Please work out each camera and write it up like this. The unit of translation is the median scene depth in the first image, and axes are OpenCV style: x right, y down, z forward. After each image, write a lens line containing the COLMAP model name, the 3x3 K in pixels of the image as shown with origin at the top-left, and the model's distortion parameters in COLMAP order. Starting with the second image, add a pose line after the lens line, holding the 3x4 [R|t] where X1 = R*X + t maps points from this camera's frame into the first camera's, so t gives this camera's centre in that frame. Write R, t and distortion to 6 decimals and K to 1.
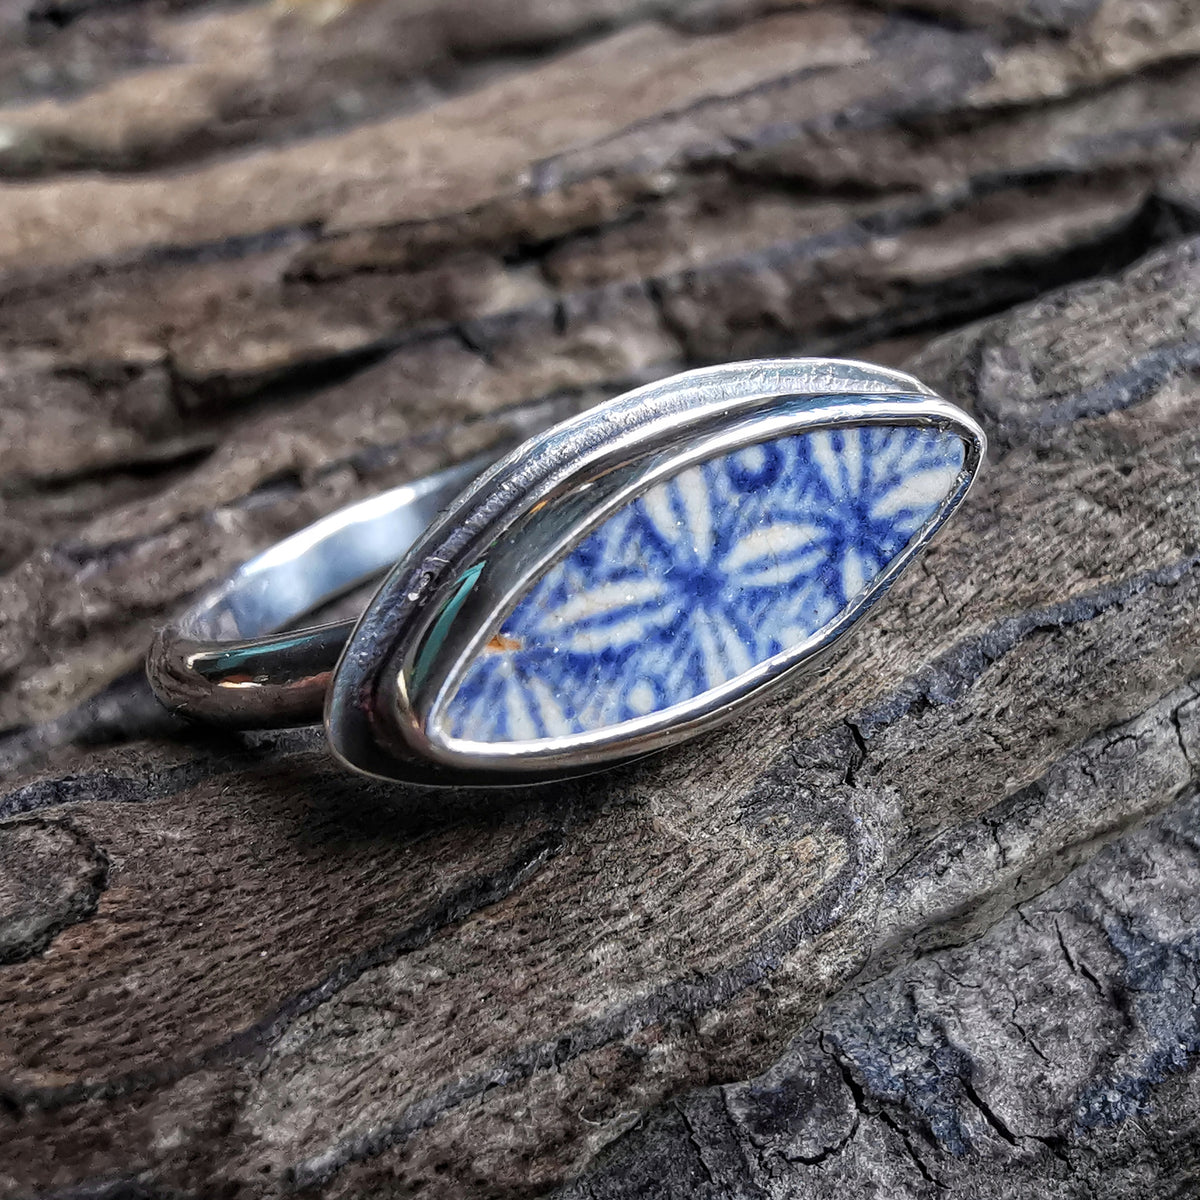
lens RADIAL K [[1521.0, 0, 623.0], [0, 1521.0, 583.8], [0, 0, 1]] dist [-0.029698, -0.016277]
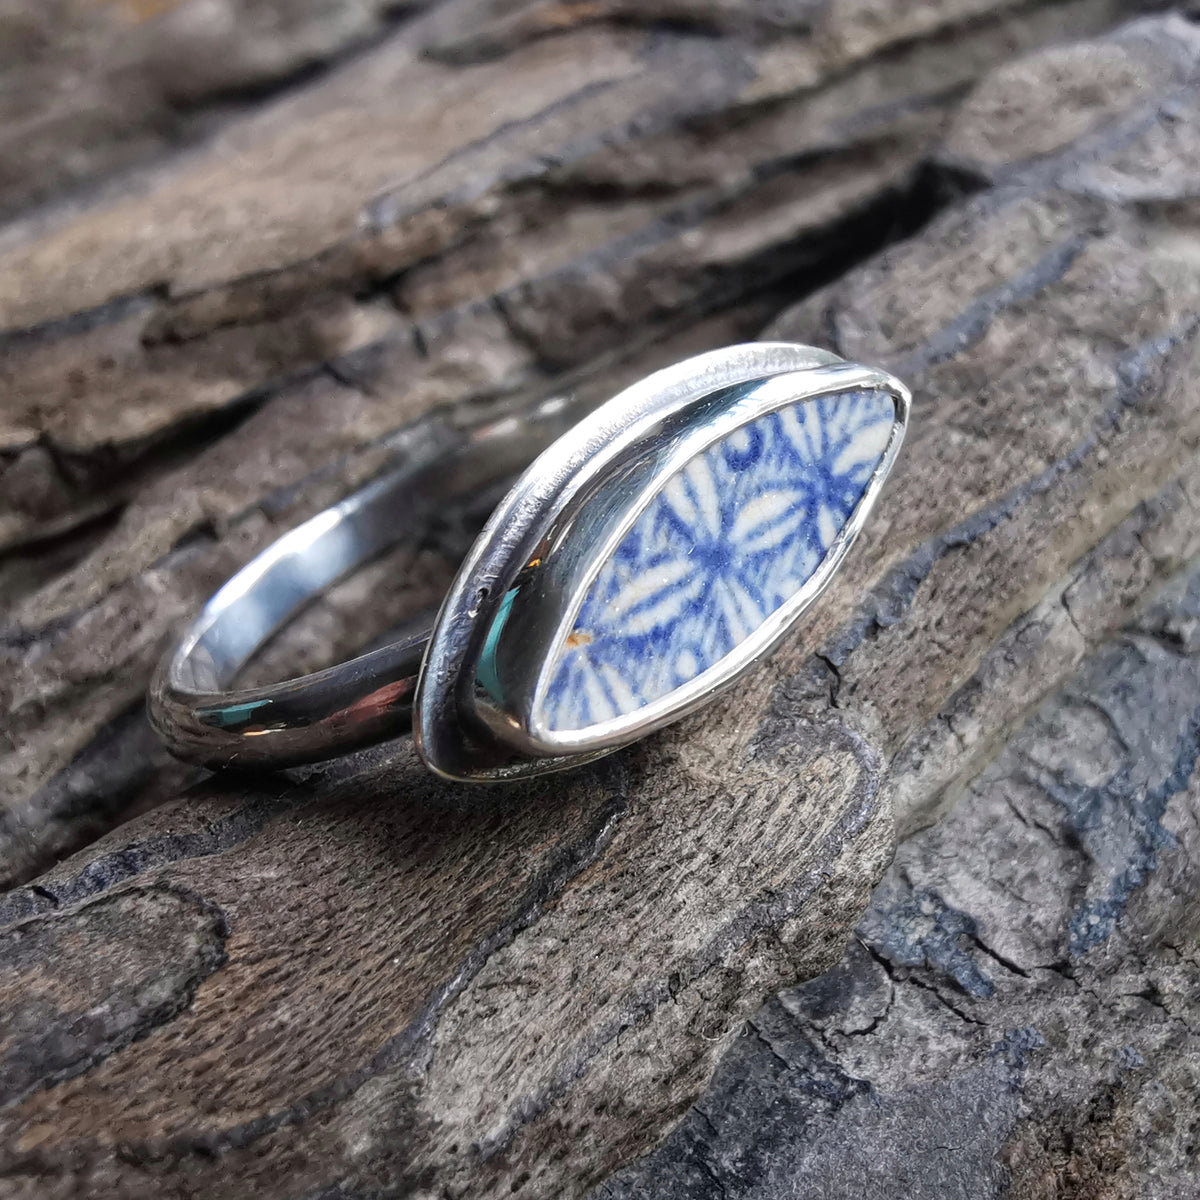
lens RADIAL K [[1413.9, 0, 600.0], [0, 1413.9, 600.0], [0, 0, 1]] dist [-0.024791, -0.023151]
pose [[0.965741, -0.179181, 0.187718, -0.224235], [0.173832, 0.983760, 0.044718, -0.028844], [-0.192682, -0.010555, 0.981205, -0.018428]]
